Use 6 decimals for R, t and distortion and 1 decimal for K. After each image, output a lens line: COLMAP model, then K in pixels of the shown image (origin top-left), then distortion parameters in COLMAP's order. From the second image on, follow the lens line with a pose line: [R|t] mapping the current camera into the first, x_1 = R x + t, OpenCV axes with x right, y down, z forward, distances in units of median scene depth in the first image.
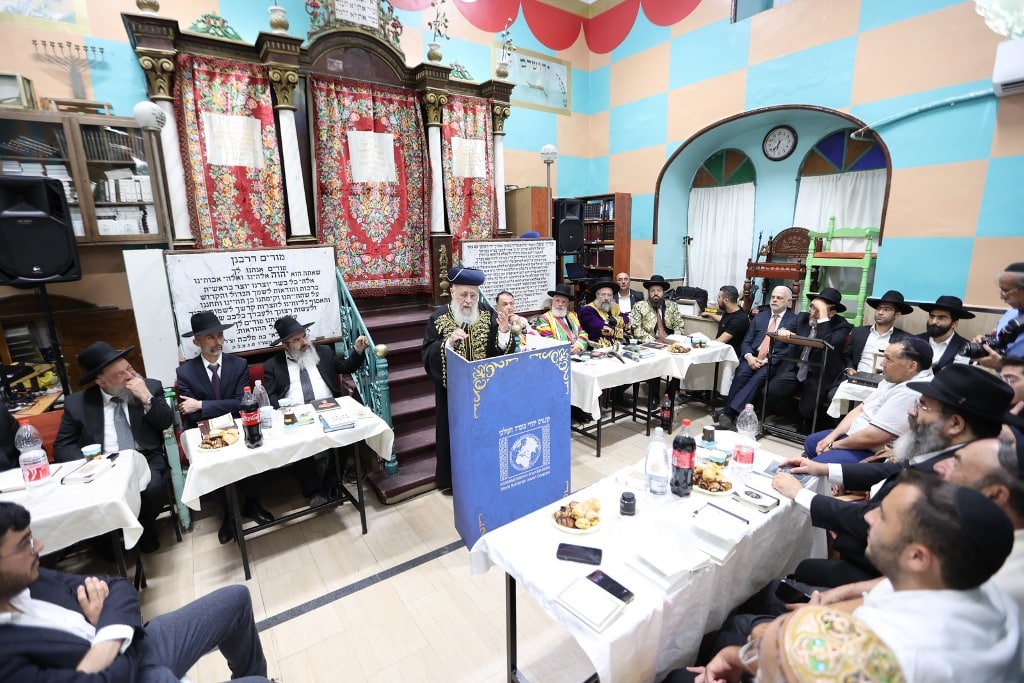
lens RADIAL K [[468.5, 0, 503.1], [0, 468.5, 340.0], [0, 0, 1]] dist [-0.056316, 0.023882]
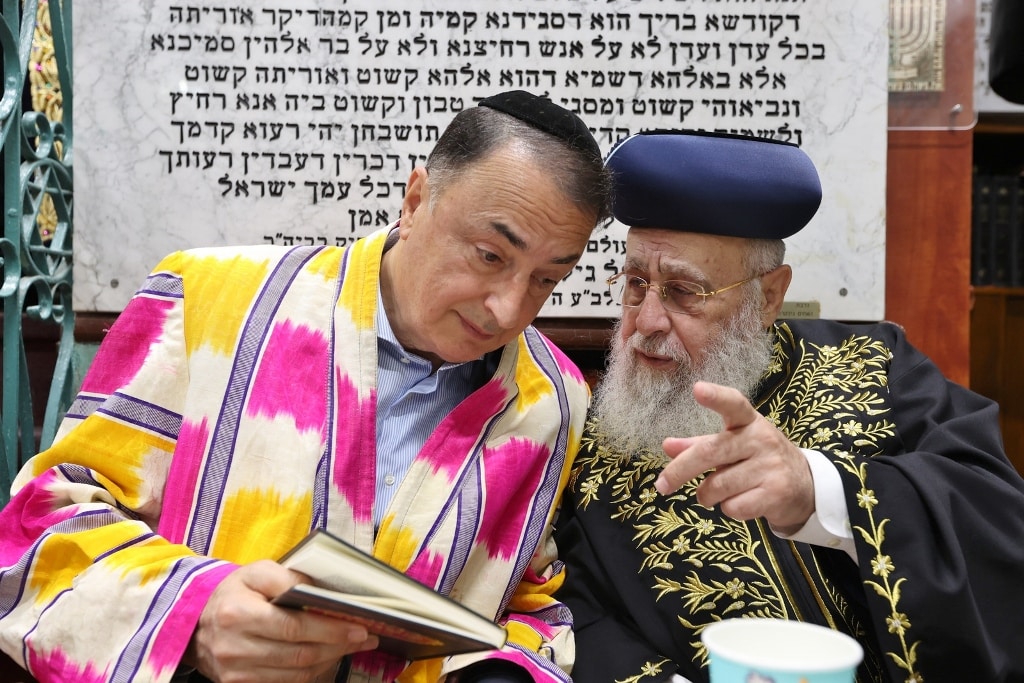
lens RADIAL K [[964.0, 0, 504.8], [0, 964.0, 337.3], [0, 0, 1]] dist [-0.007045, 0.142510]
pose [[0.826154, 0.025047, -0.562887, 0.199801], [-0.151652, 0.972030, -0.179328, -0.002279], [0.542651, 0.233515, 0.806846, 0.845722]]
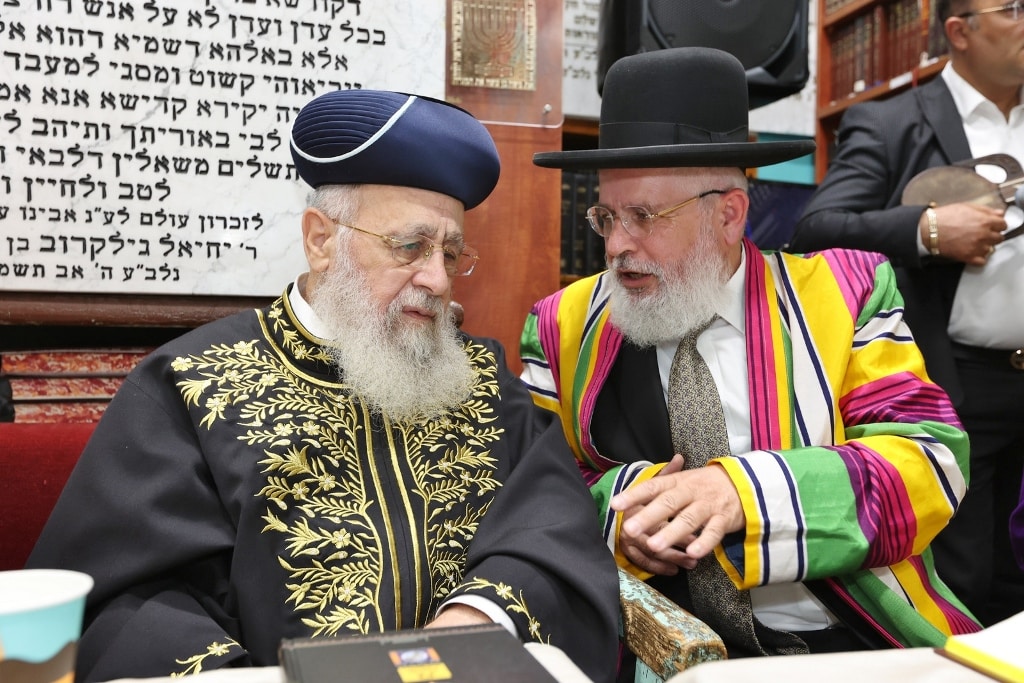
lens RADIAL K [[964.0, 0, 504.8], [0, 964.0, 337.3], [0, 0, 1]] dist [-0.007045, 0.142510]
pose [[0.946174, 0.026929, -0.322536, 0.248894], [-0.098811, 0.972990, -0.208631, -0.003346], [0.308206, 0.229271, 0.923279, 0.869474]]
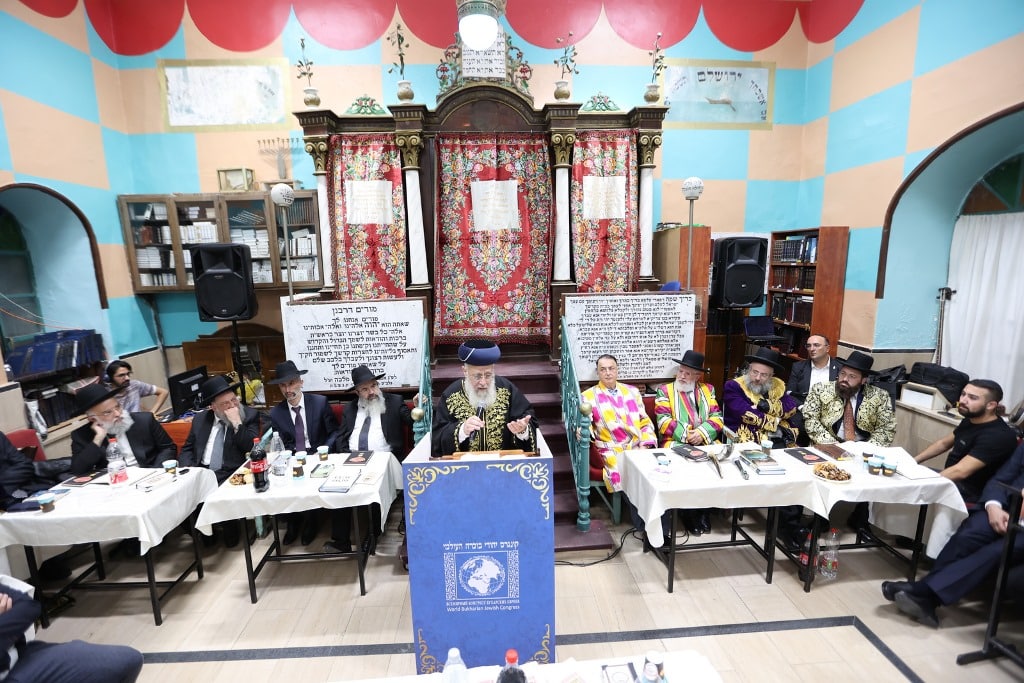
lens RADIAL K [[469.7, 0, 504.9], [0, 469.7, 338.4], [0, 0, 1]] dist [-0.061337, 0.030111]
pose [[0.851335, 0.092046, -0.516484, 0.281662], [-0.110948, 0.993809, -0.005766, -0.108438], [0.512756, 0.062212, 0.856277, 0.170187]]
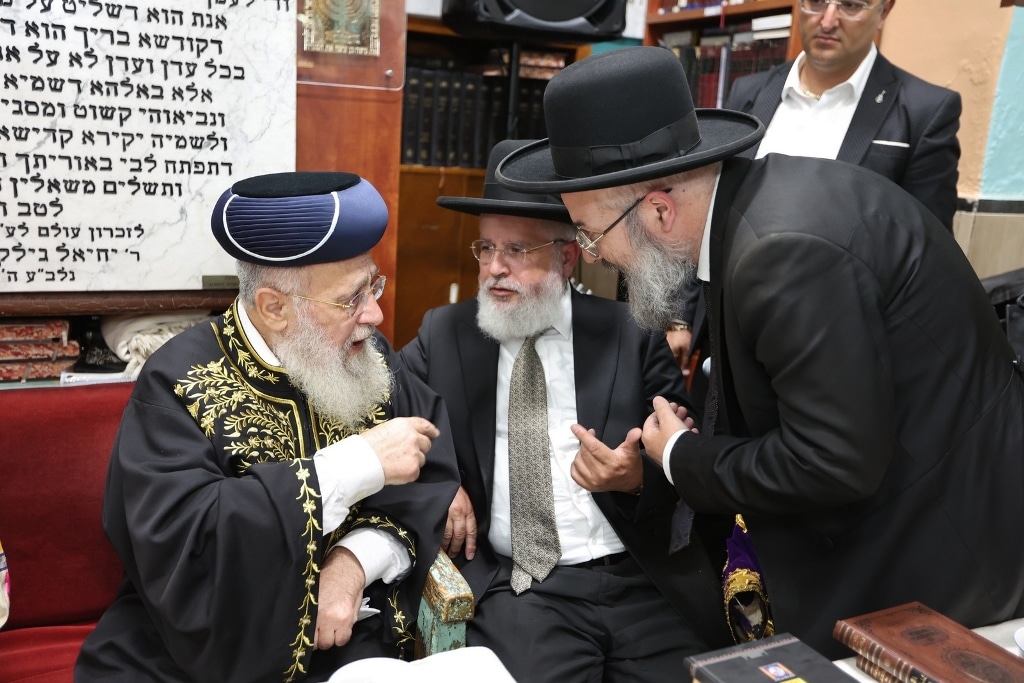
lens RADIAL K [[964.0, 0, 504.8], [0, 964.0, 337.3], [0, 0, 1]] dist [-0.007045, 0.142510]
pose [[0.978343, 0.120682, -0.168166, 0.281194], [-0.119178, 0.992690, 0.019047, -0.076185], [0.169236, 0.001408, 0.985575, 0.776025]]
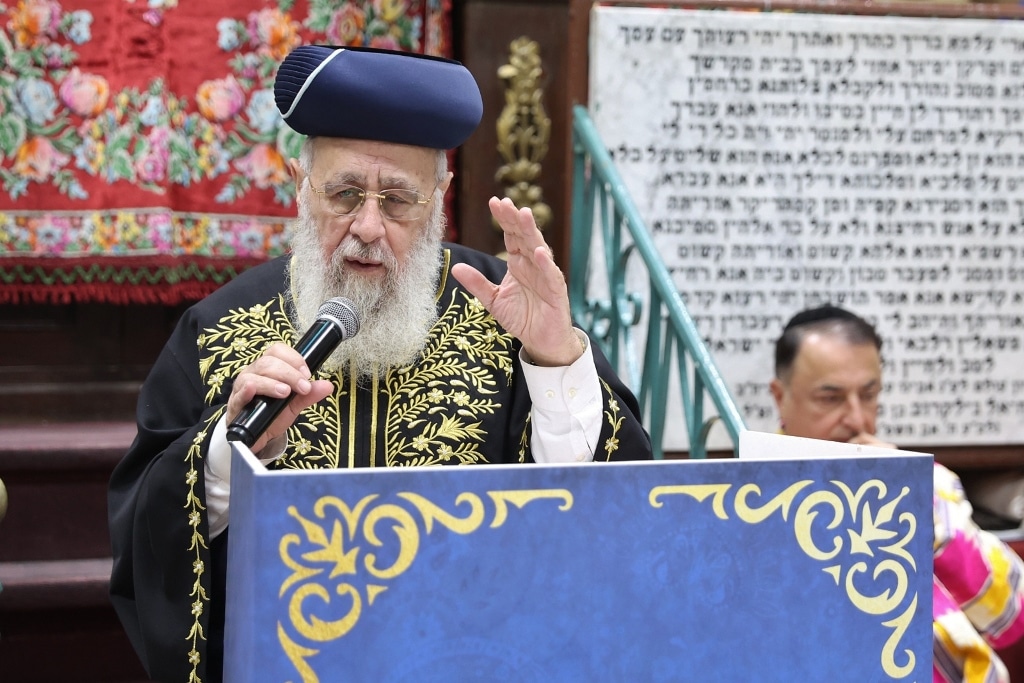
lens RADIAL K [[2882.8, 0, 543.3], [0, 2882.8, 342.0], [0, 0, 1]] dist [0.158378, 1.370577]
pose [[0.970654, 0.043163, -0.236576, 0.154221], [-0.082257, 0.984013, -0.157964, 0.086884], [0.225976, 0.172788, 0.958686, -0.023441]]
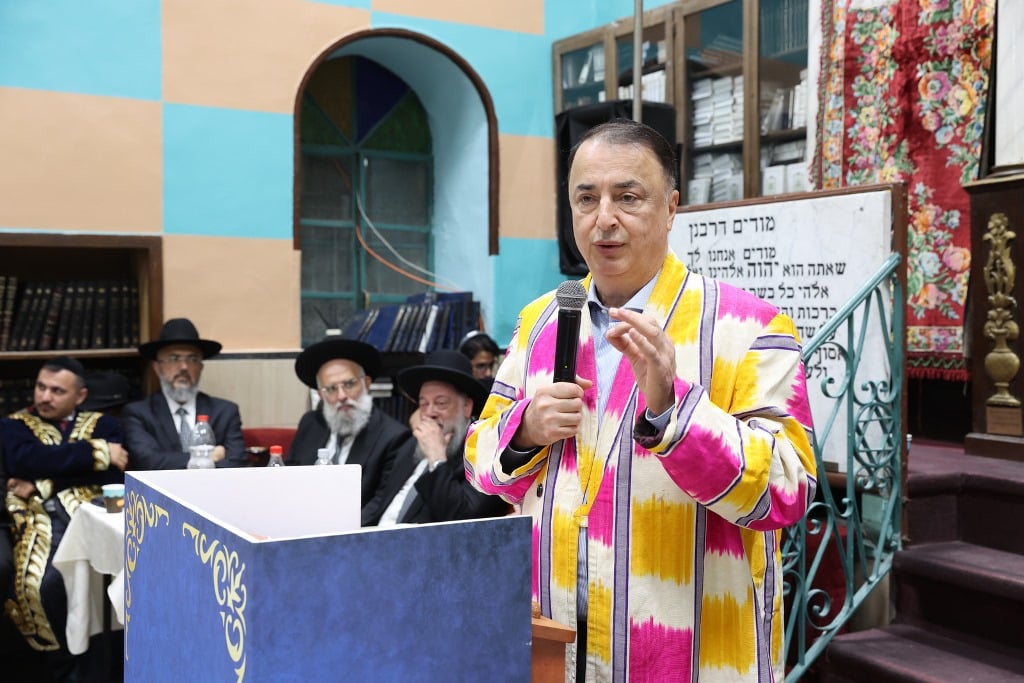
lens RADIAL K [[1194.1, 0, 504.1], [0, 1194.1, 342.6], [0, 0, 1]] dist [0.030207, 0.062677]
pose [[-0.073182, 0.054924, -0.995805, 0.391633], [-0.218597, 0.973319, 0.069749, -0.083043], [0.973067, 0.222784, -0.059223, 0.681145]]
